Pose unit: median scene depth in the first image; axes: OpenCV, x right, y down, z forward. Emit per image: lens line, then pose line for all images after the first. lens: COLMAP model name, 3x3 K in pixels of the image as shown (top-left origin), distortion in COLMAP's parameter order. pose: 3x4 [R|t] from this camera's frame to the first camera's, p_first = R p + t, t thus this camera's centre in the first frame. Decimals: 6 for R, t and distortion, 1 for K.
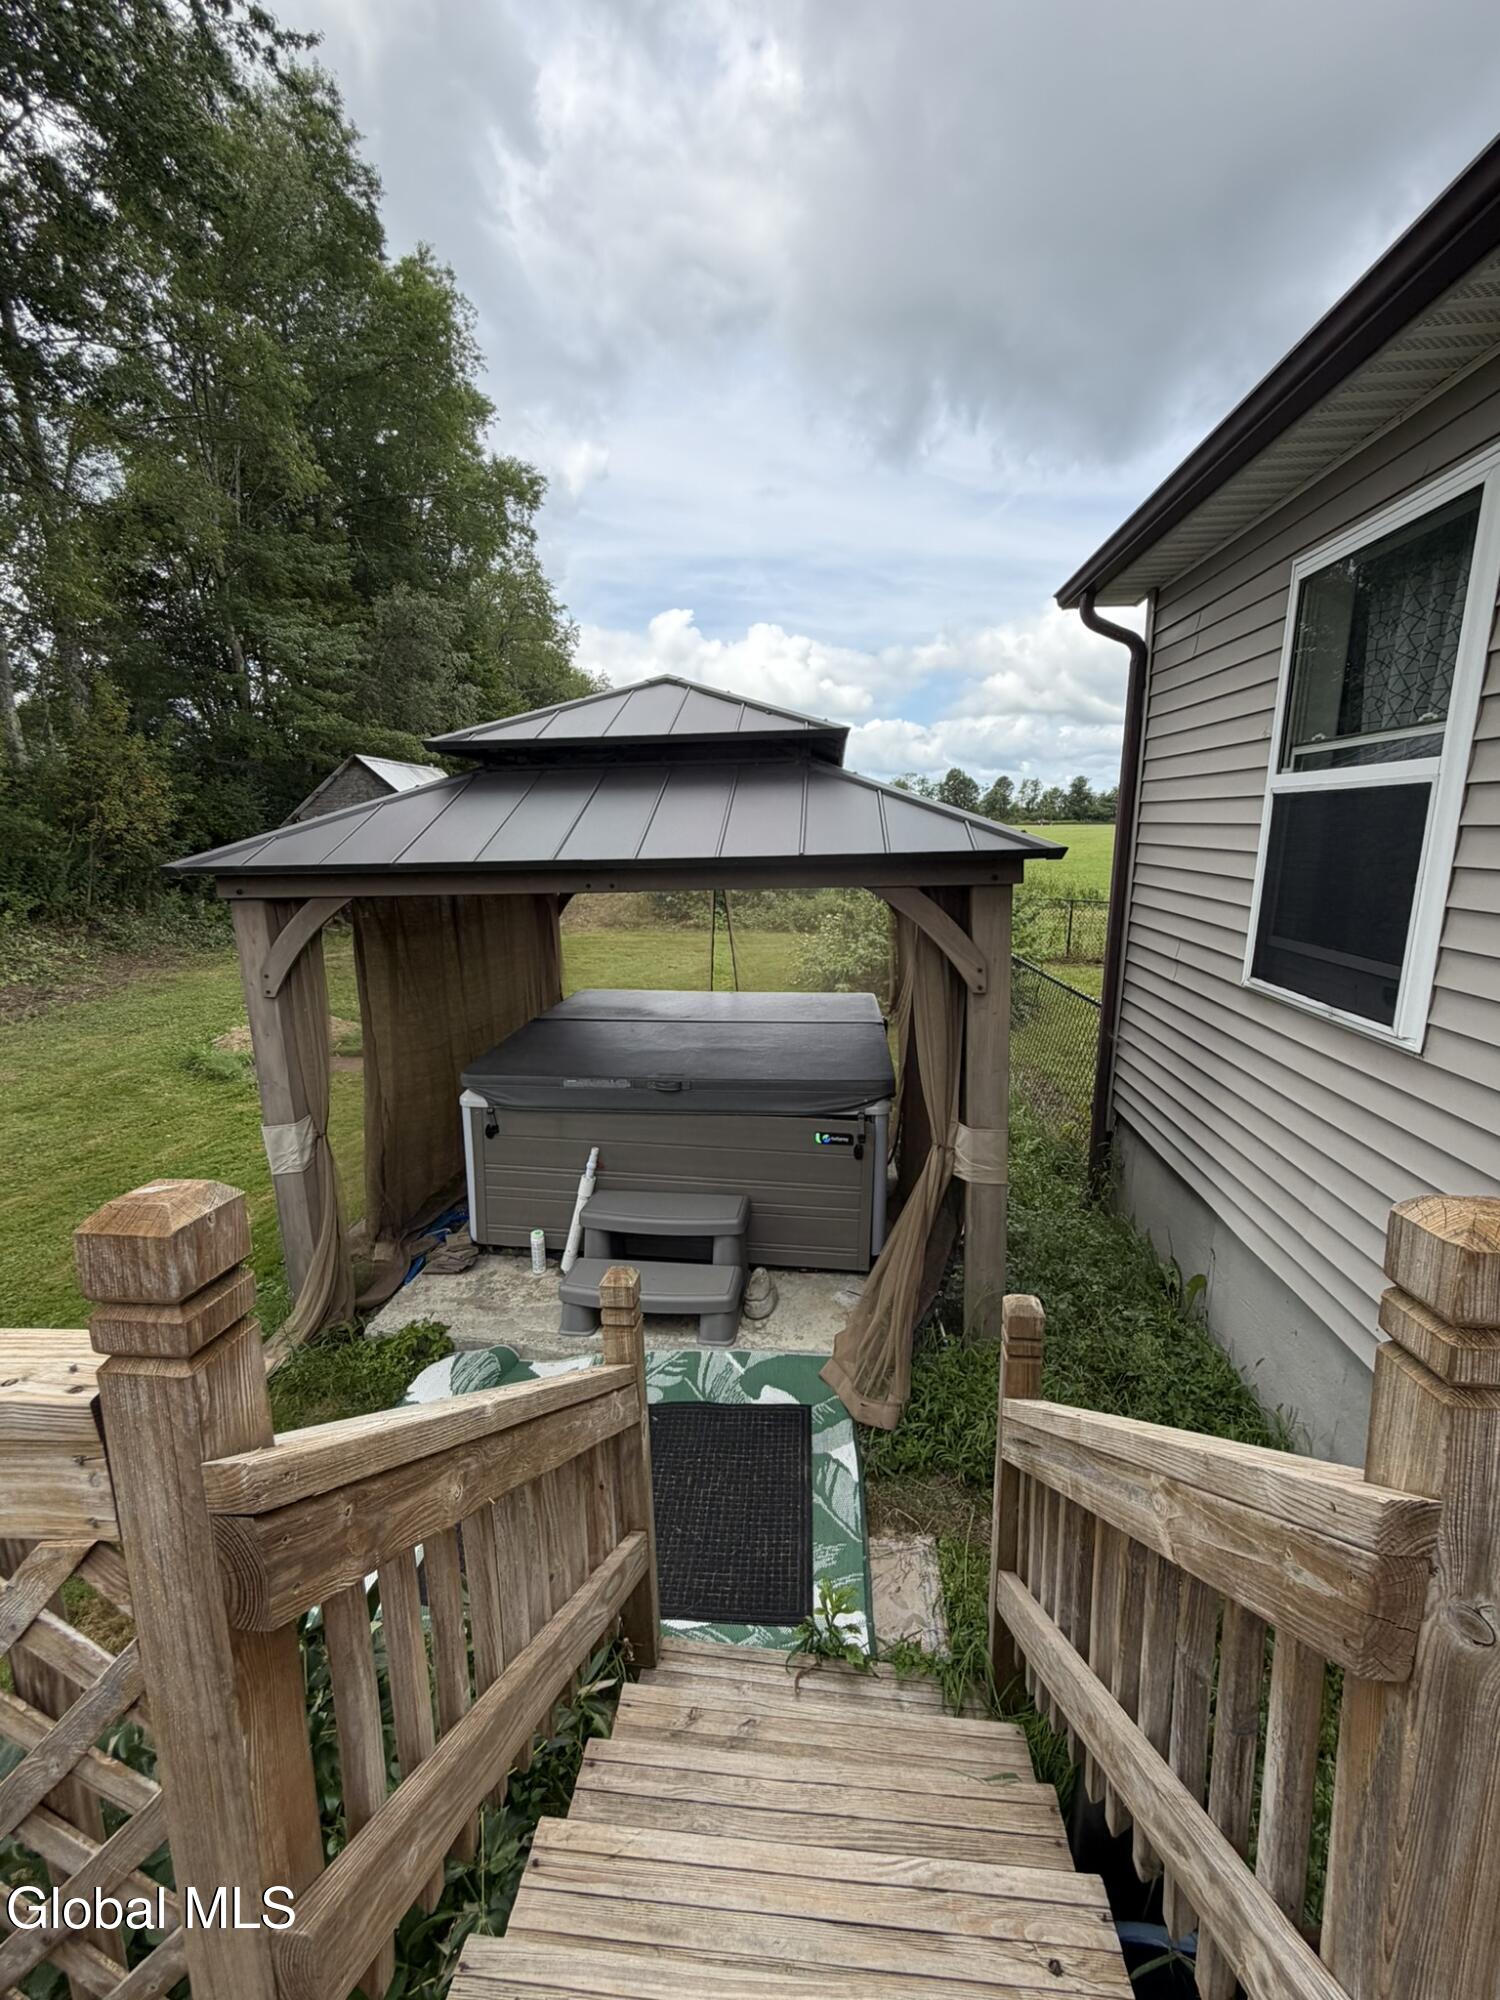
lens RADIAL K [[827.6, 0, 750.0], [0, 827.6, 1000.0], [0, 0, 1]] dist [0.000493, 0.000593]
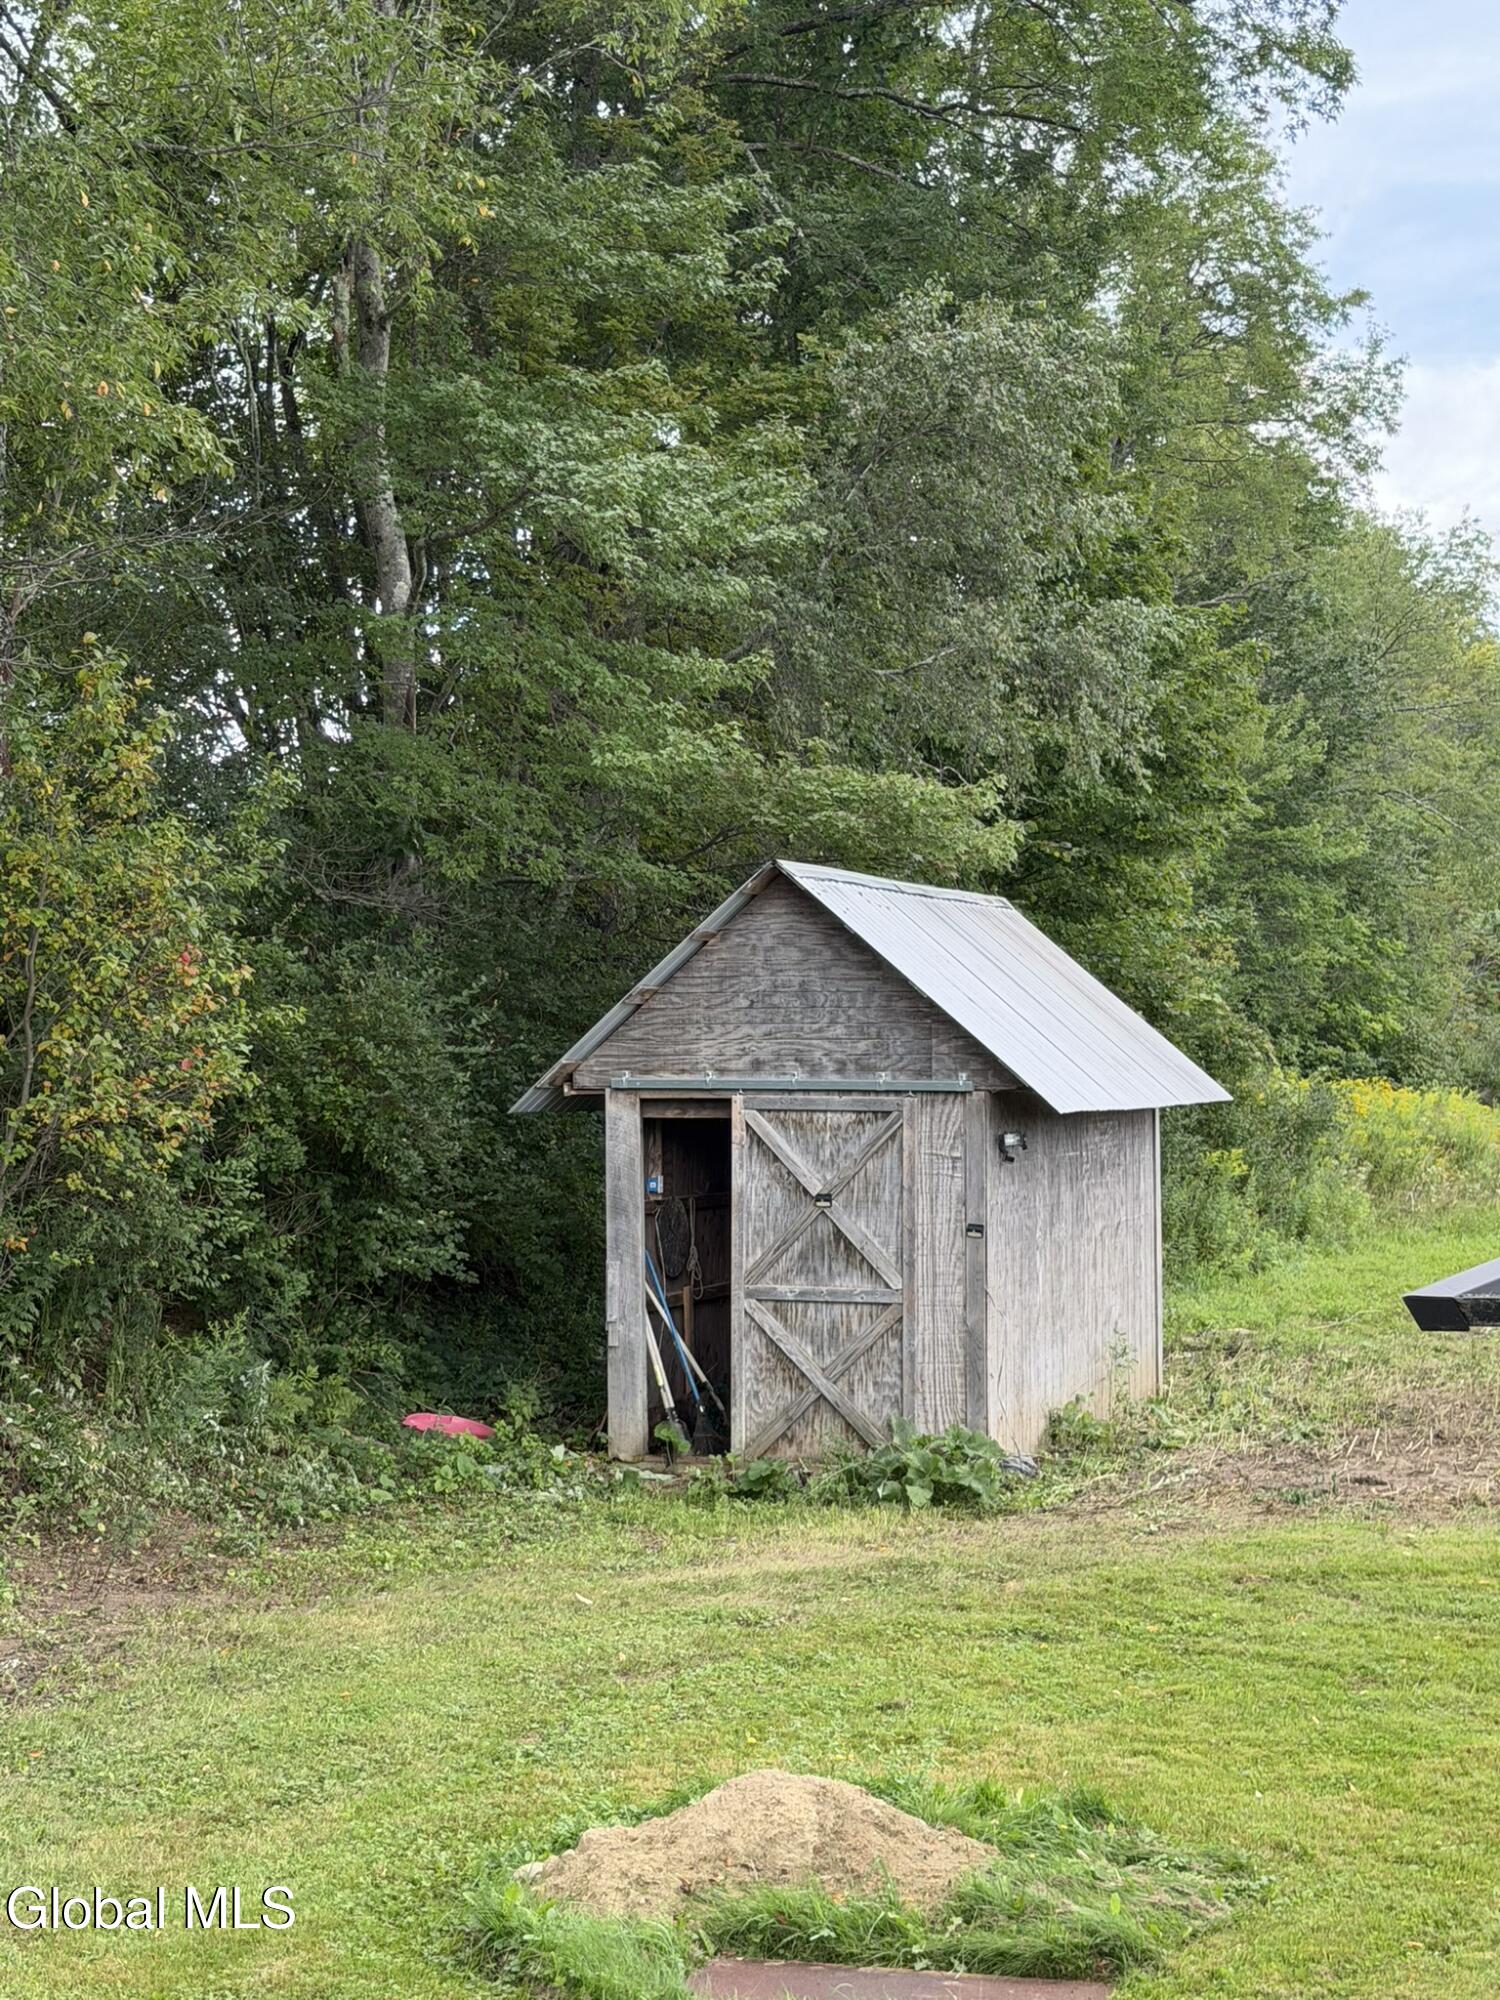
lens RADIAL K [[3339.5, 0, 750.0], [0, 3339.5, 1000.0], [0, 0, 1]] dist [0.172056, 0.008719]
pose [[0.941432, -0.015891, -0.336828, -0.088985], [-0.062238, 0.973539, -0.219884, 0.004244], [0.331410, 0.227969, 0.915531, -0.043411]]
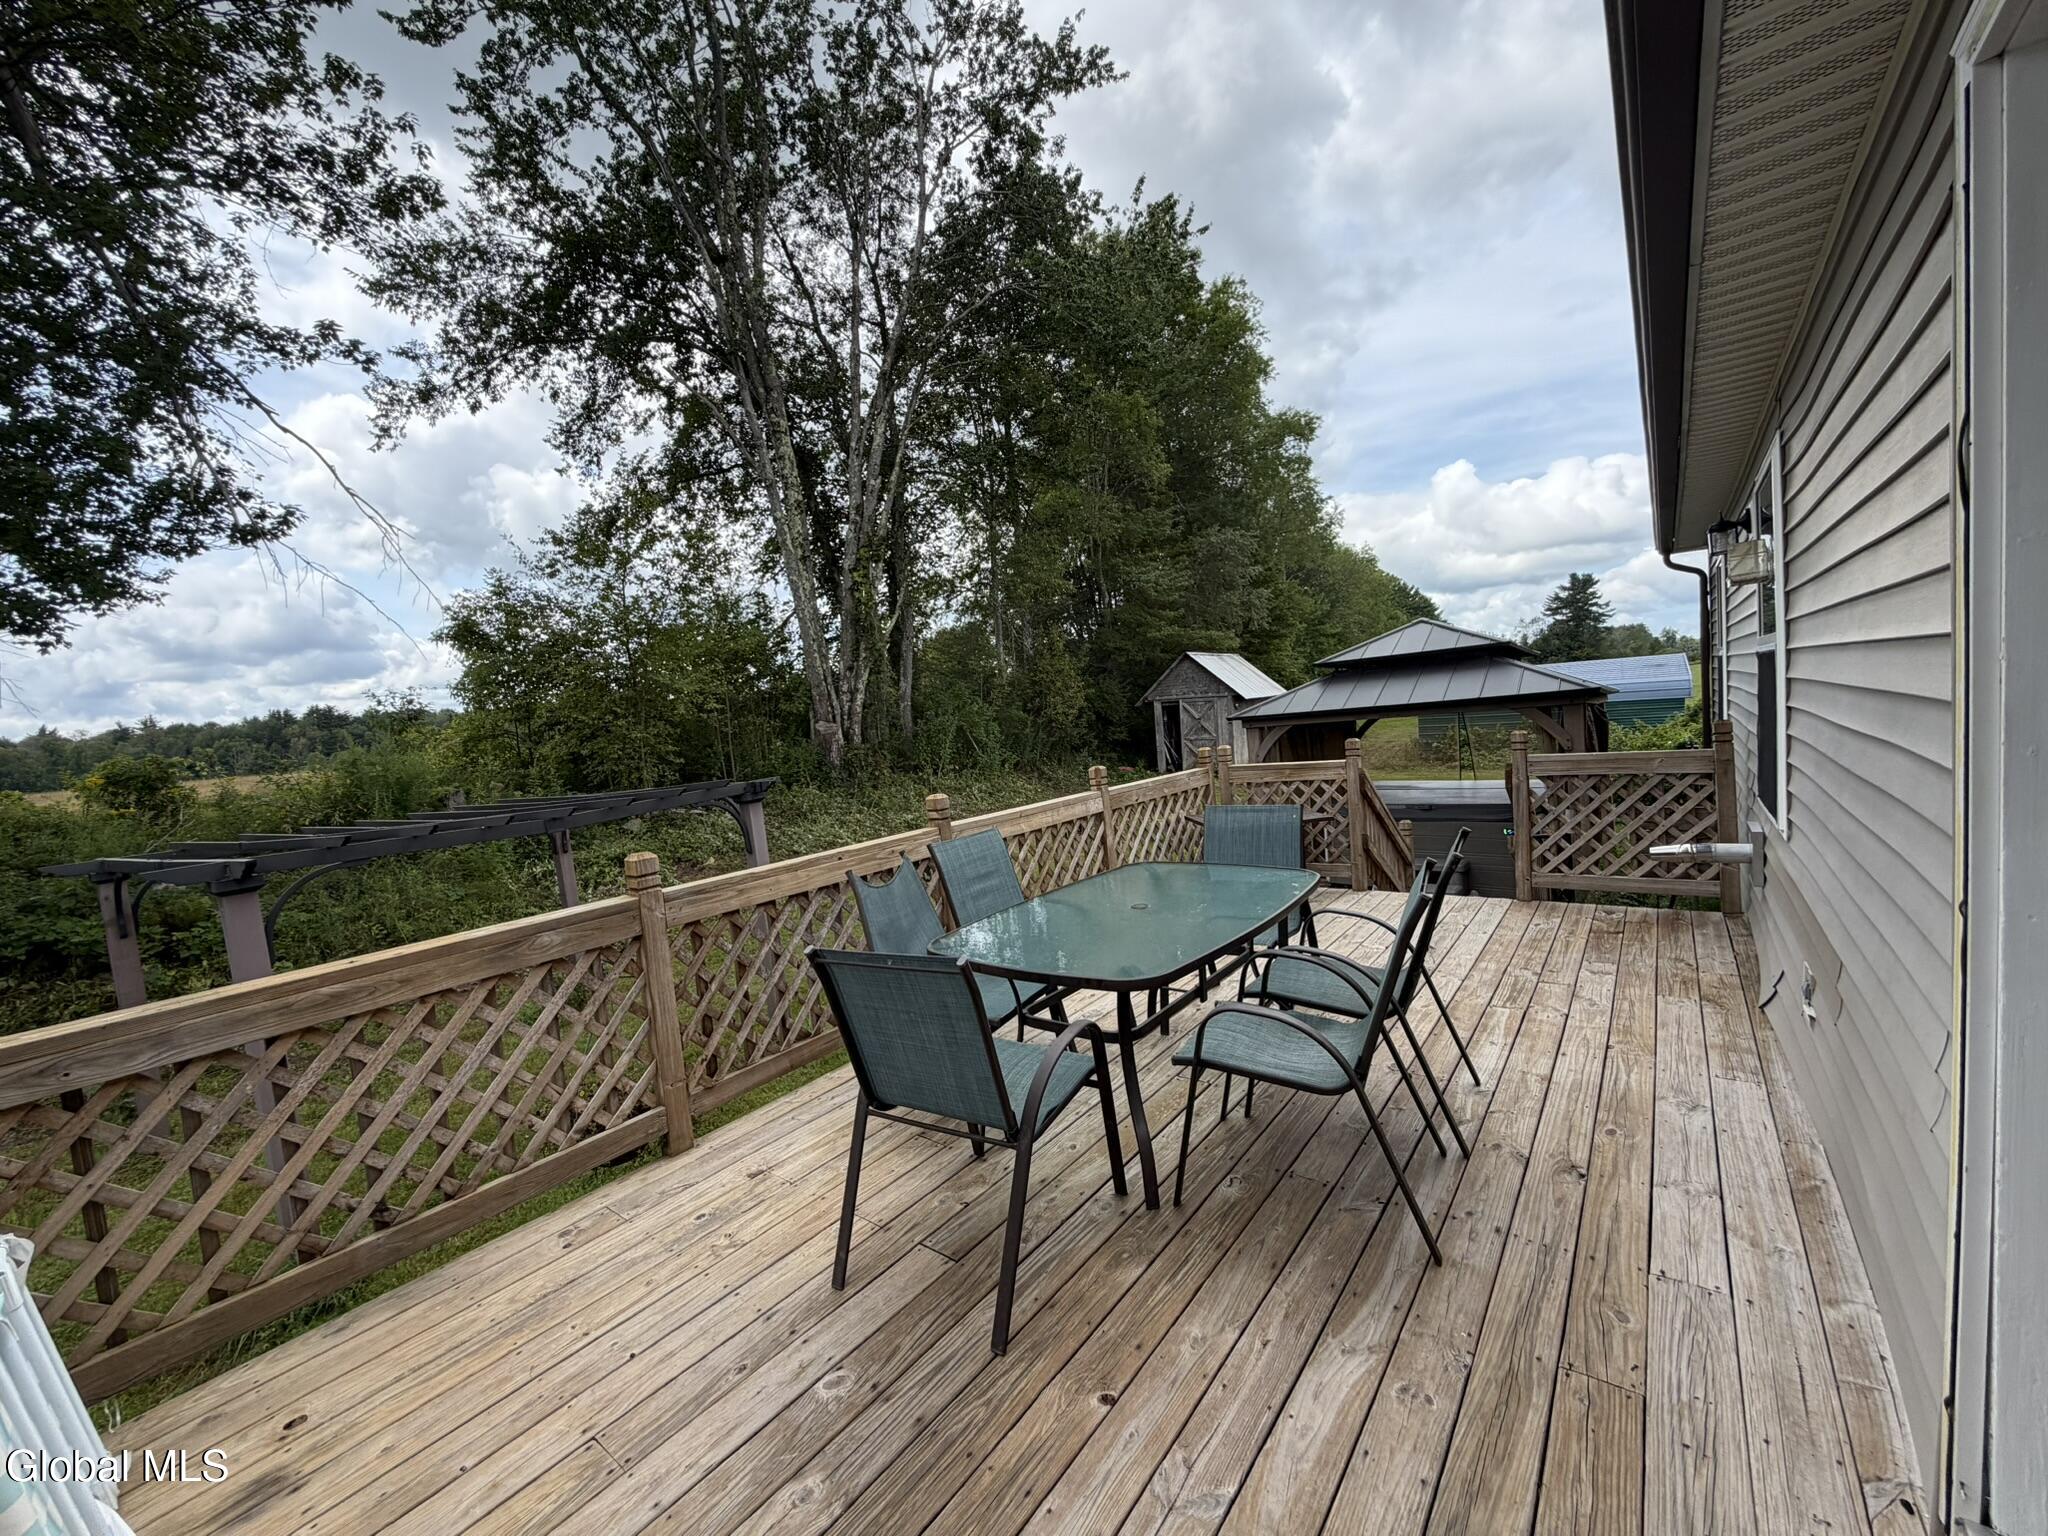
lens RADIAL K [[847.4, 0, 1008.4], [0, 847.4, 768.6], [0, 0, 1]] dist [0.000493, 0.000593]
pose [[0.841487, -0.027119, -0.539596, 0.040604], [-0.036782, 0.993547, -0.107296, 0.062370], [0.539023, 0.110136, 0.835059, -0.322698]]
